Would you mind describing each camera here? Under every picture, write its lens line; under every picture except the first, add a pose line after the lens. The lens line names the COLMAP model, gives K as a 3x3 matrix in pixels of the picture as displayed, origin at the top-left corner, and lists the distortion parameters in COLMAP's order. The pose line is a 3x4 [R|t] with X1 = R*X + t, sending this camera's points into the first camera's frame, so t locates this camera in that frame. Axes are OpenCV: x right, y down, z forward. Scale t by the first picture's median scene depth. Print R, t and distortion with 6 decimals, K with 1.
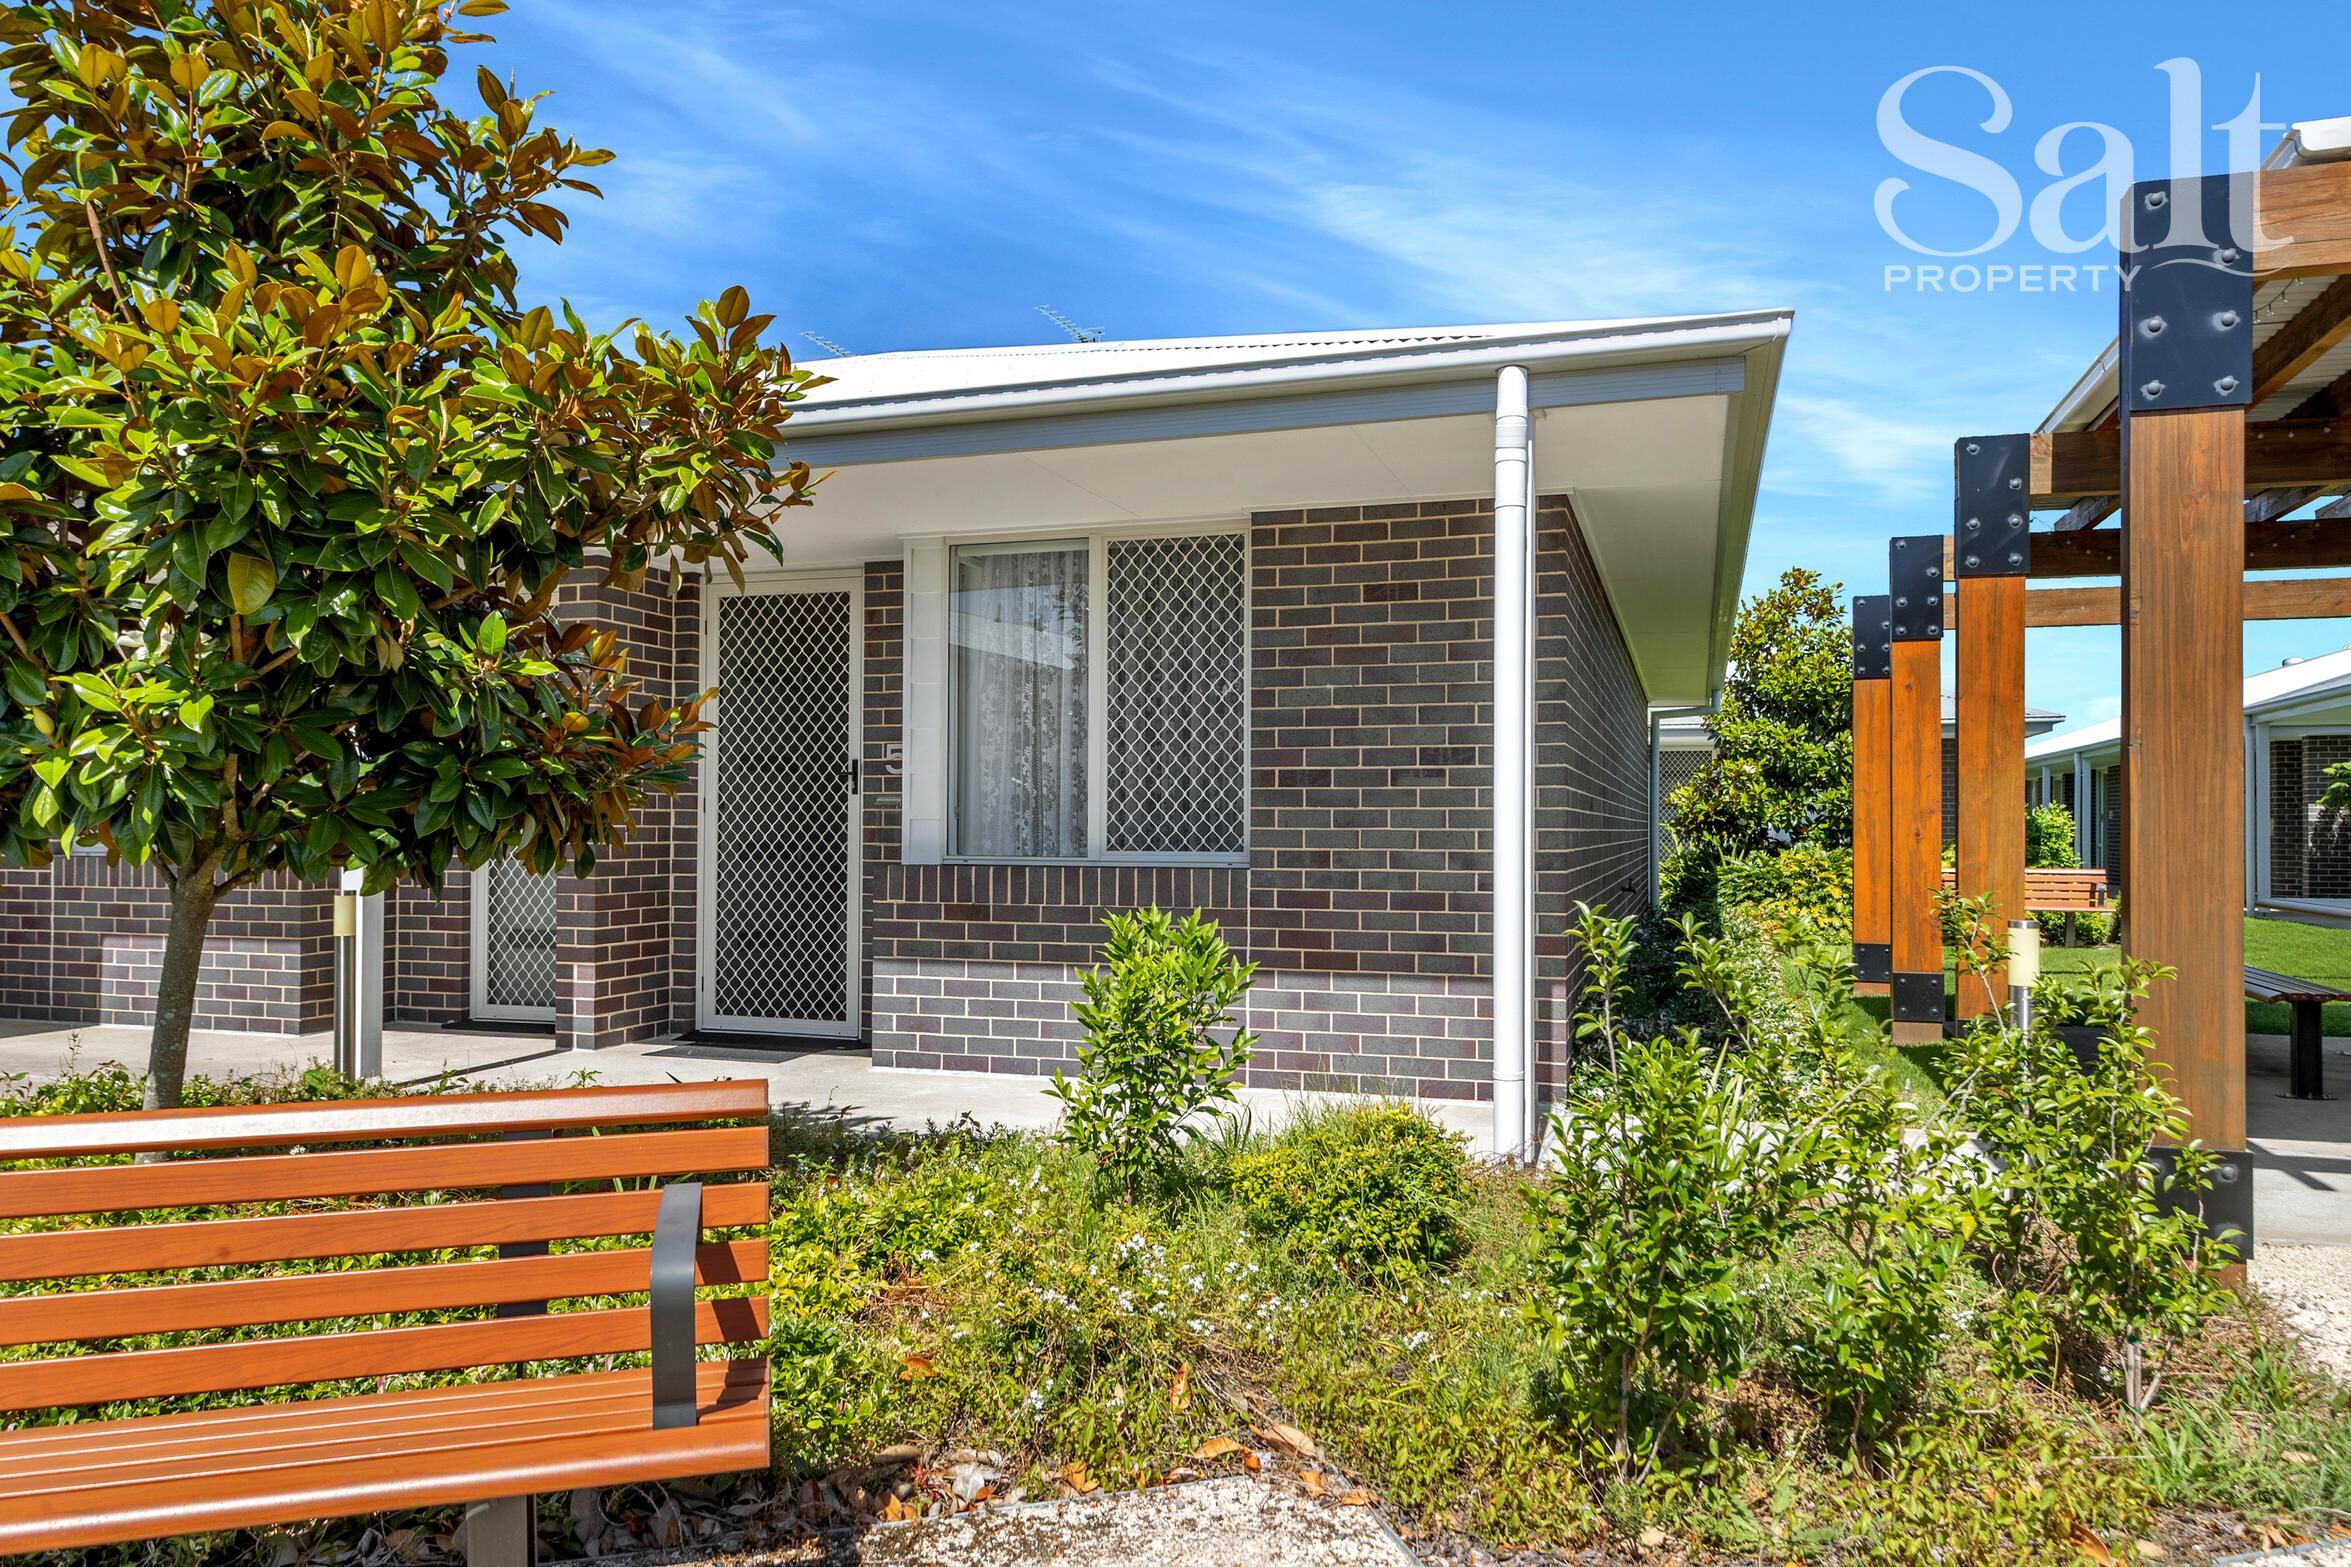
lens RADIAL K [[1553.2, 0, 1204.1], [0, 1553.2, 809.5], [0, 0, 1]] dist [0.001369, 0.001323]
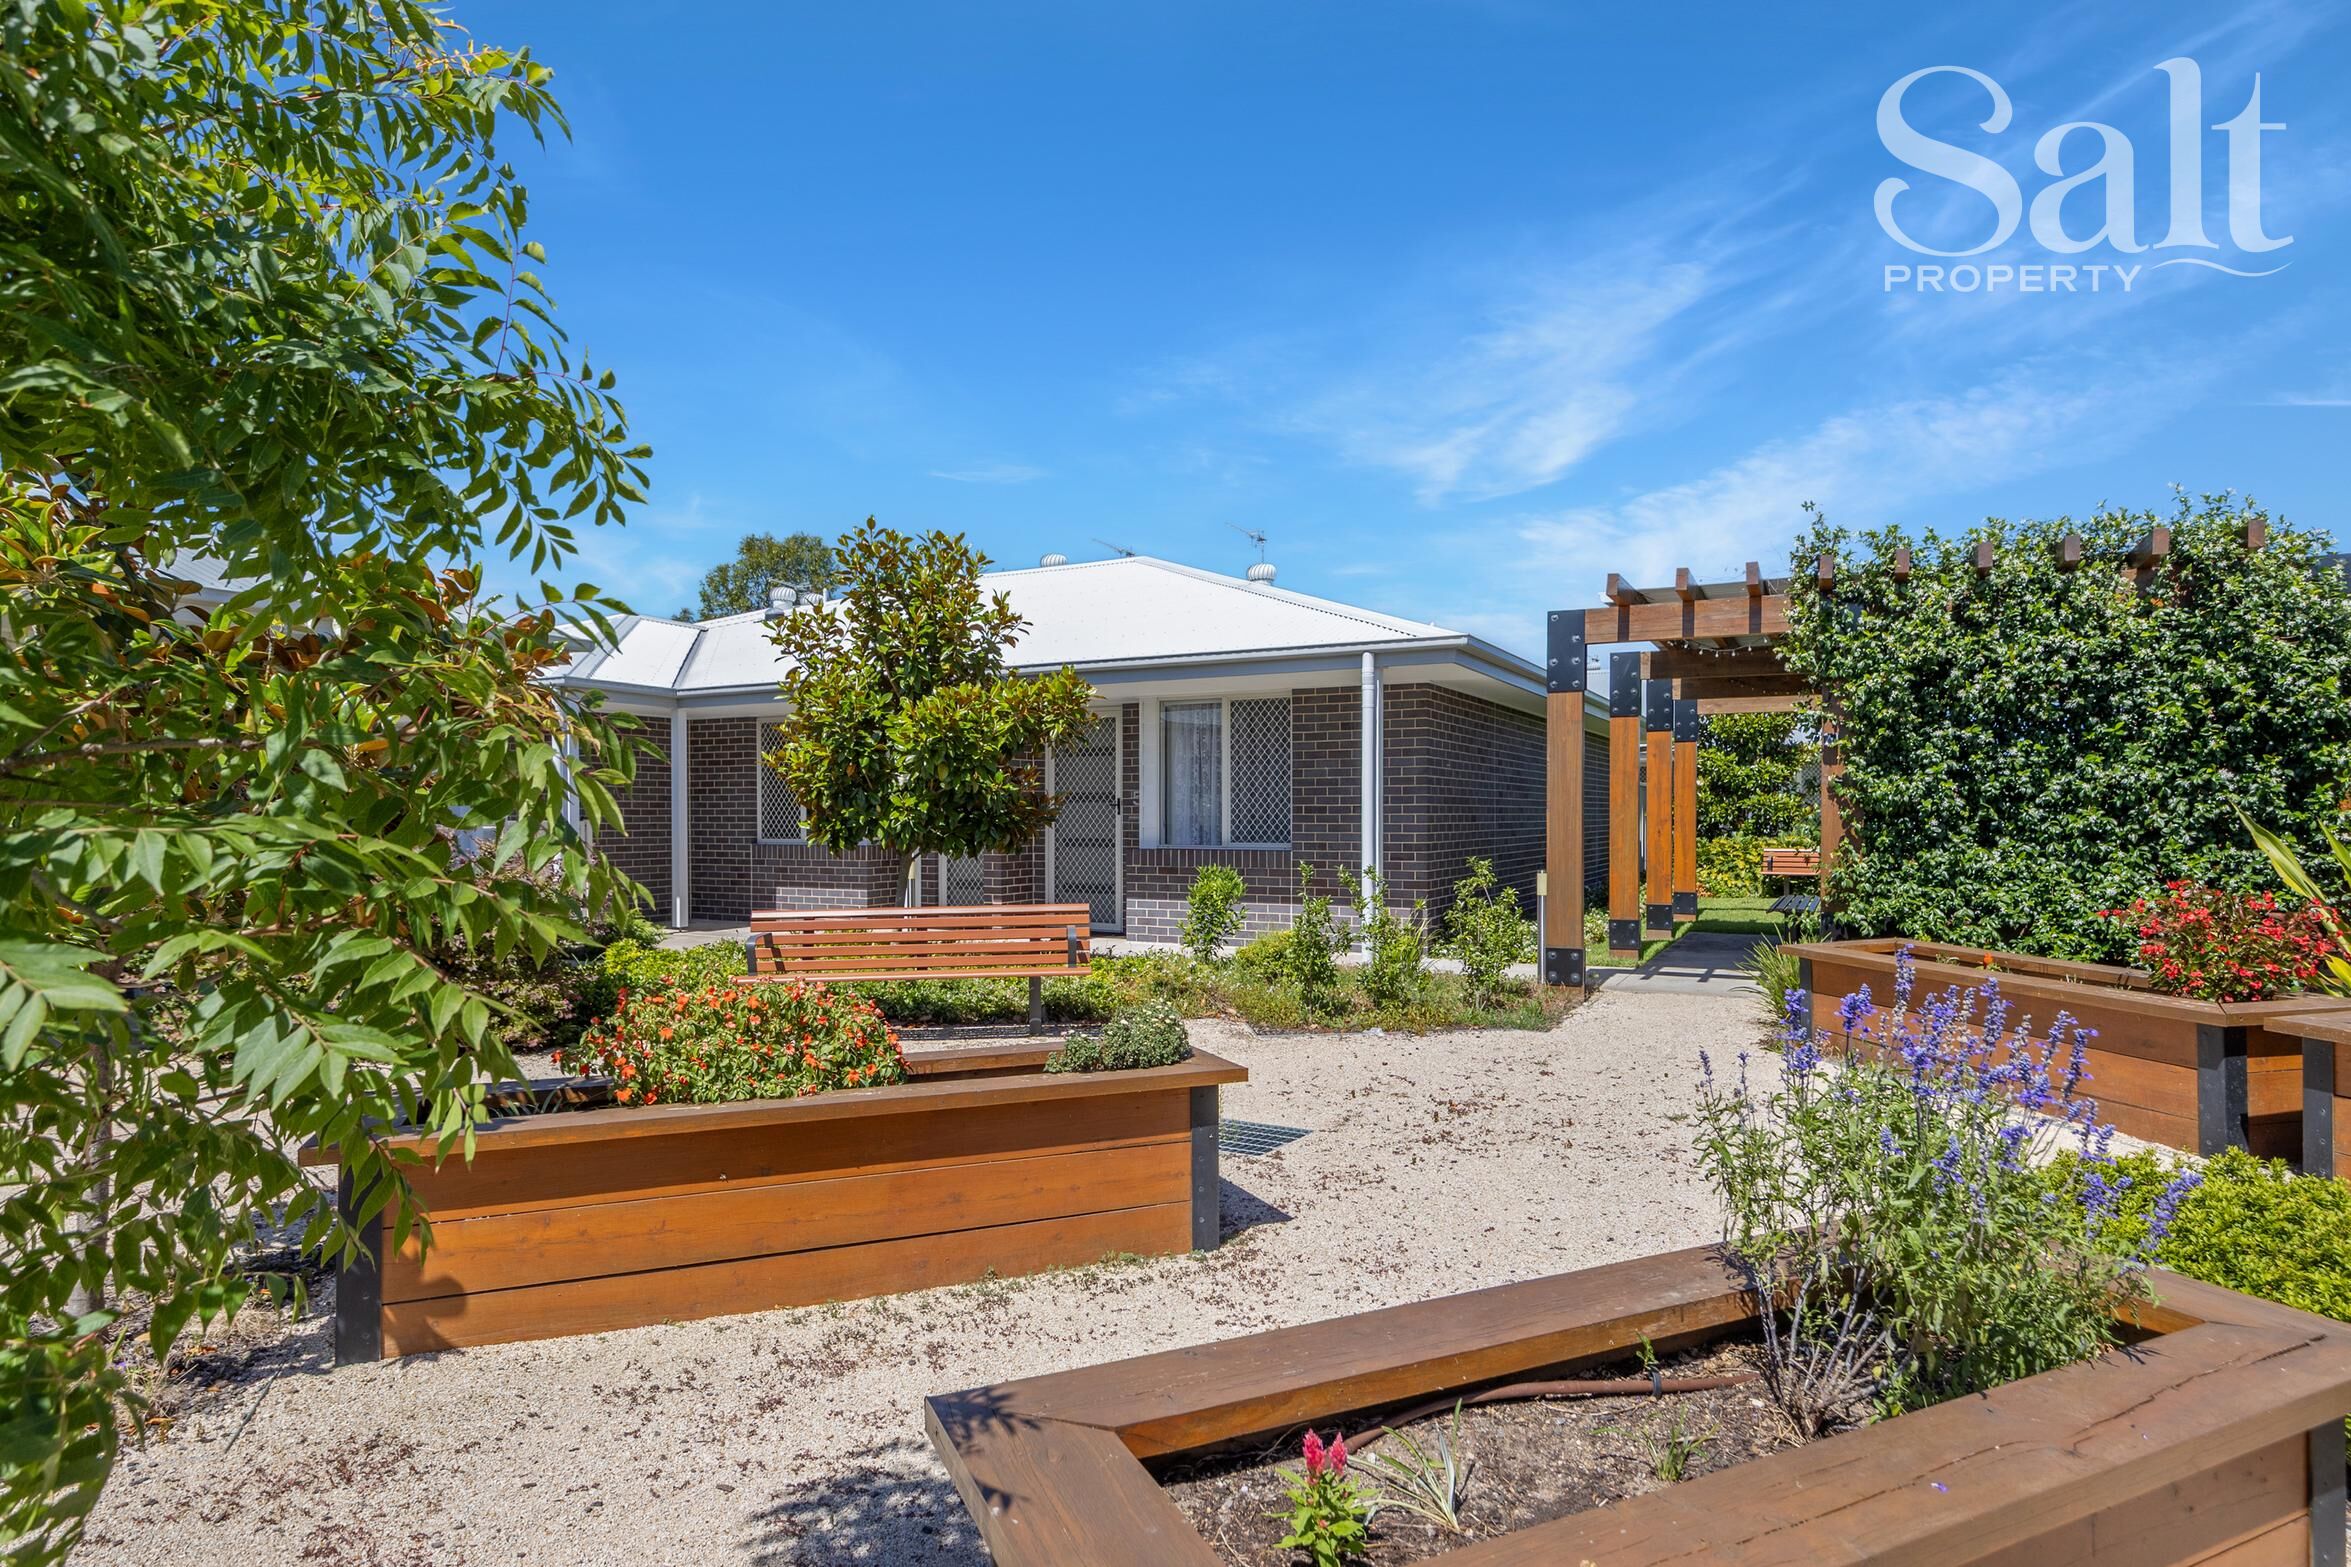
lens RADIAL K [[1267.0, 0, 1224.0], [0, 1267.0, 834.5], [0, 0, 1]] dist [-0.000575, -0.000068]
pose [[0.988977, -0.002558, -0.148048, 0.191726], [0.006641, 0.999611, 0.027090, -0.032917], [0.147921, -0.027774, 0.988609, -0.760360]]
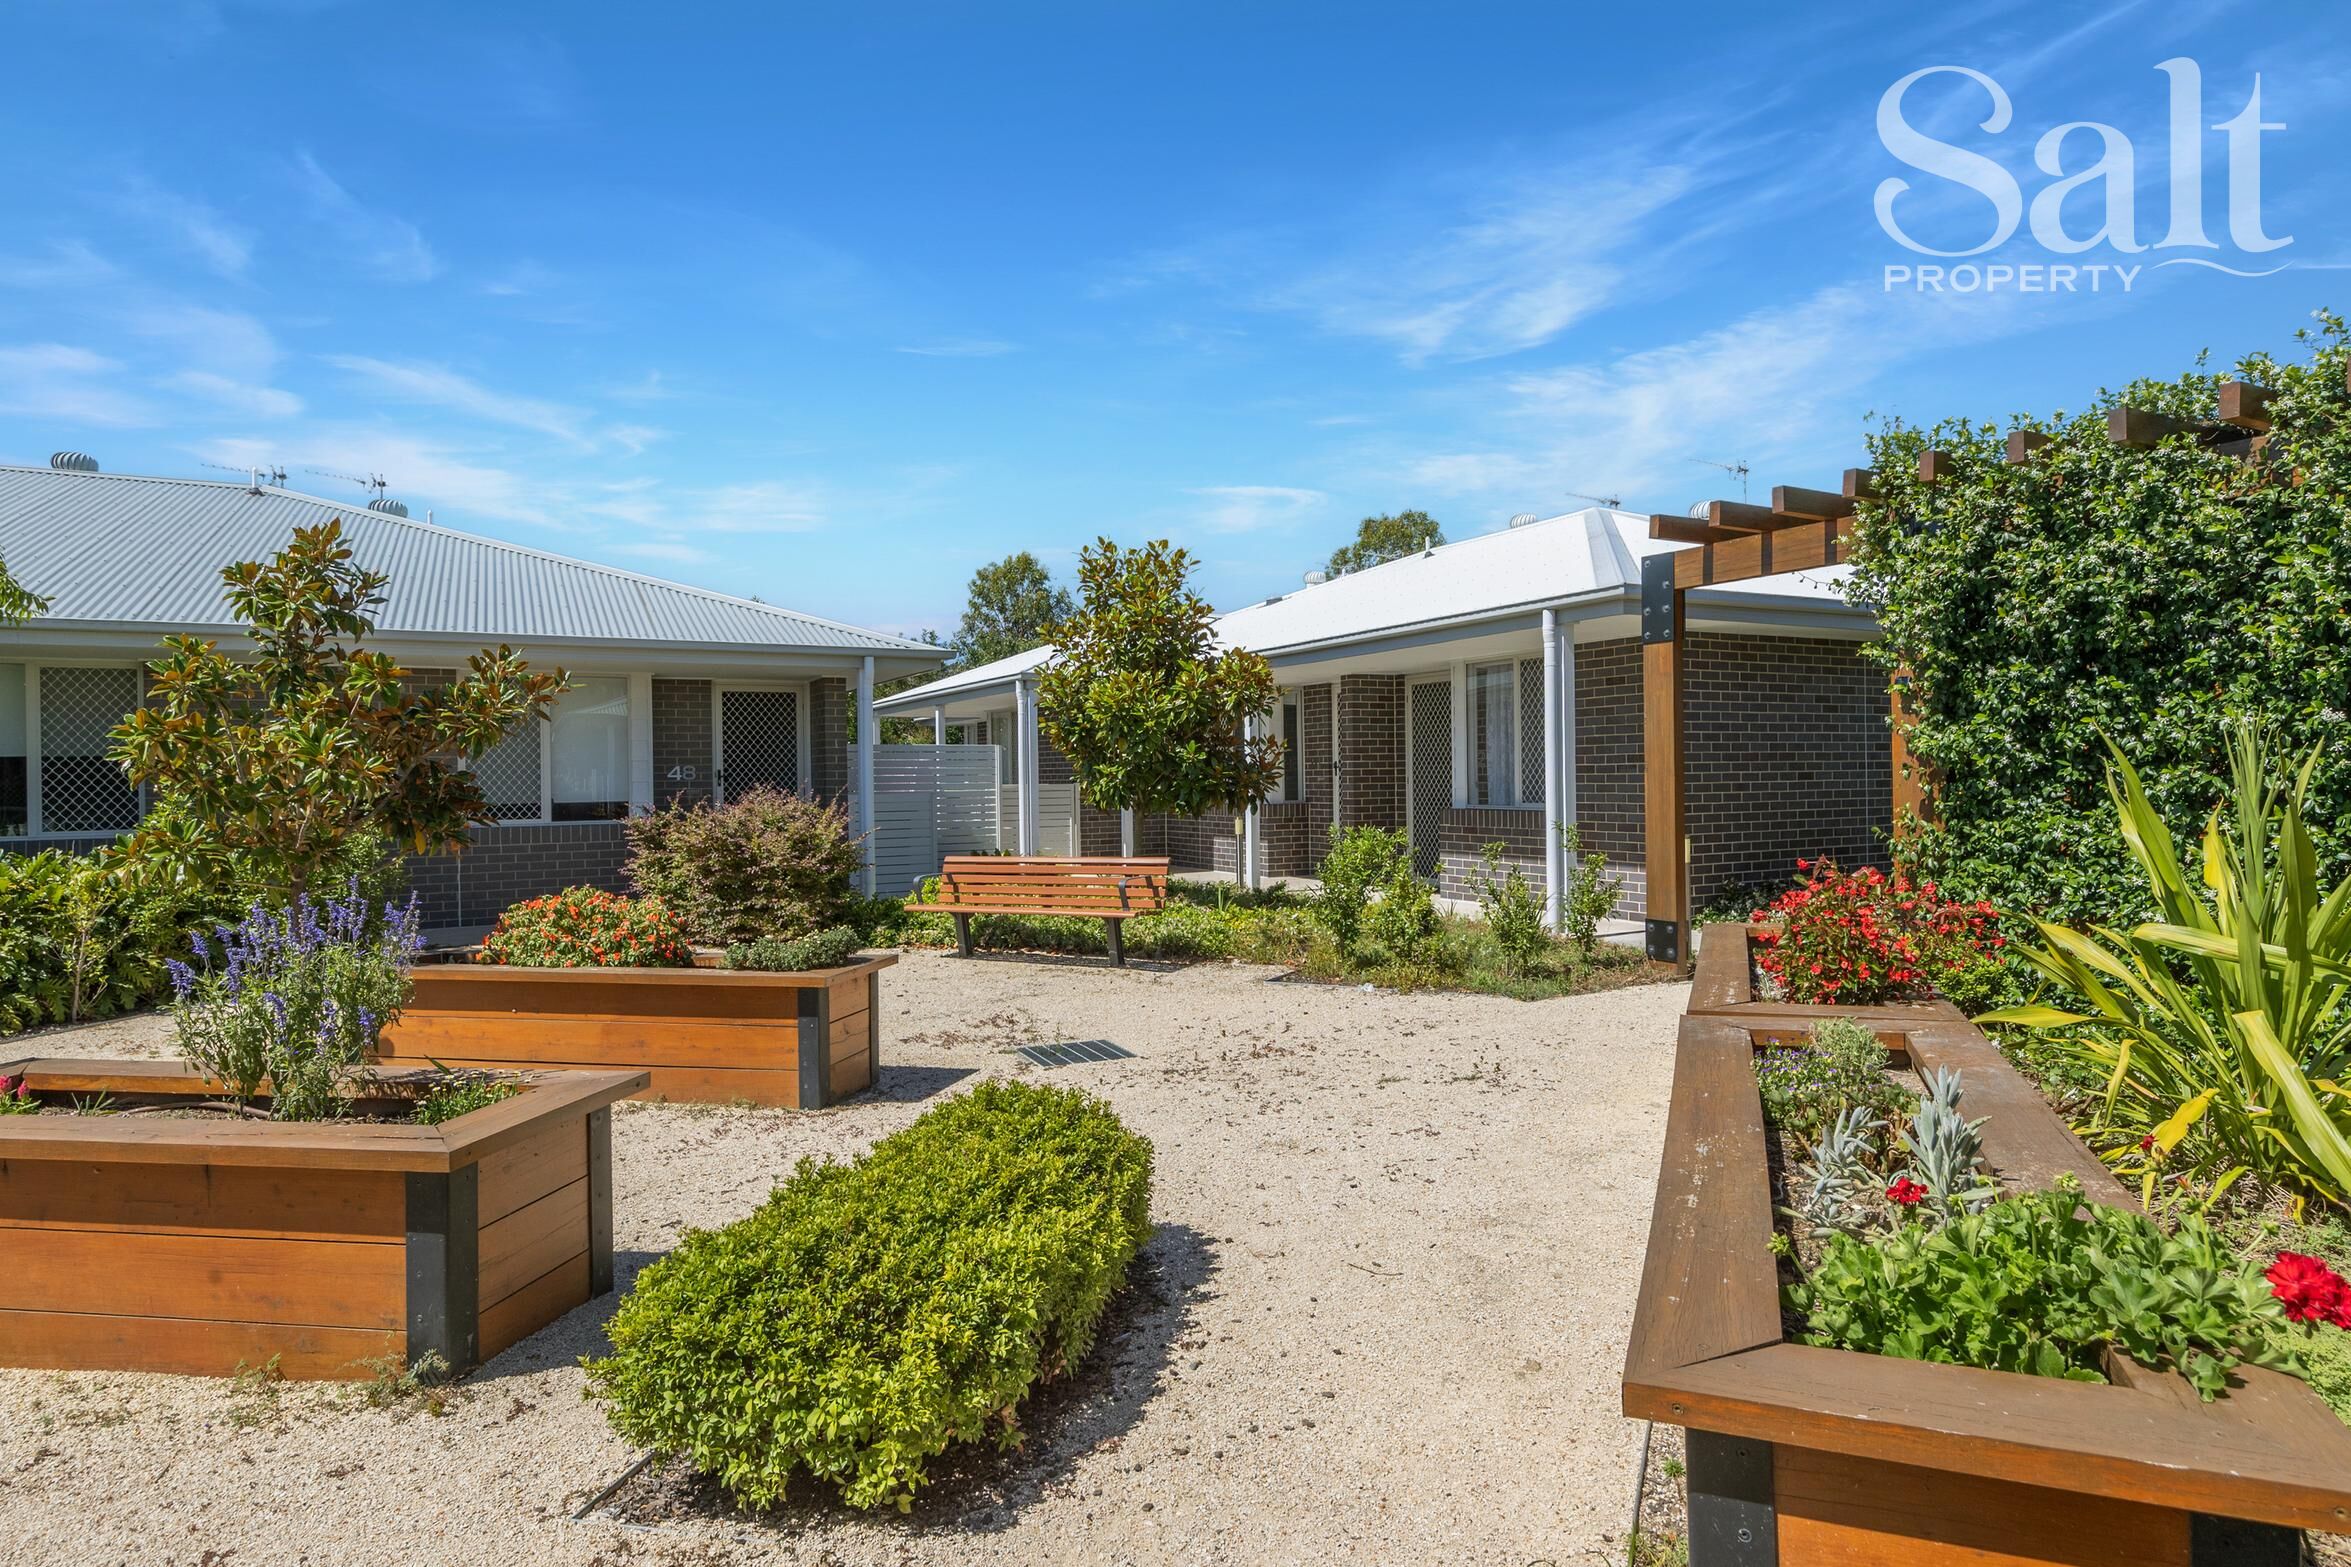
lens RADIAL K [[1284.4, 0, 1223.9], [0, 1284.4, 793.0], [0, 0, 1]] dist [0.001101, 0.000161]
pose [[0.736302, -0.004150, -0.676640, 0.844350], [0.024858, 0.999472, 0.020920, -0.035054], [0.676196, -0.032223, 0.736016, -0.601937]]
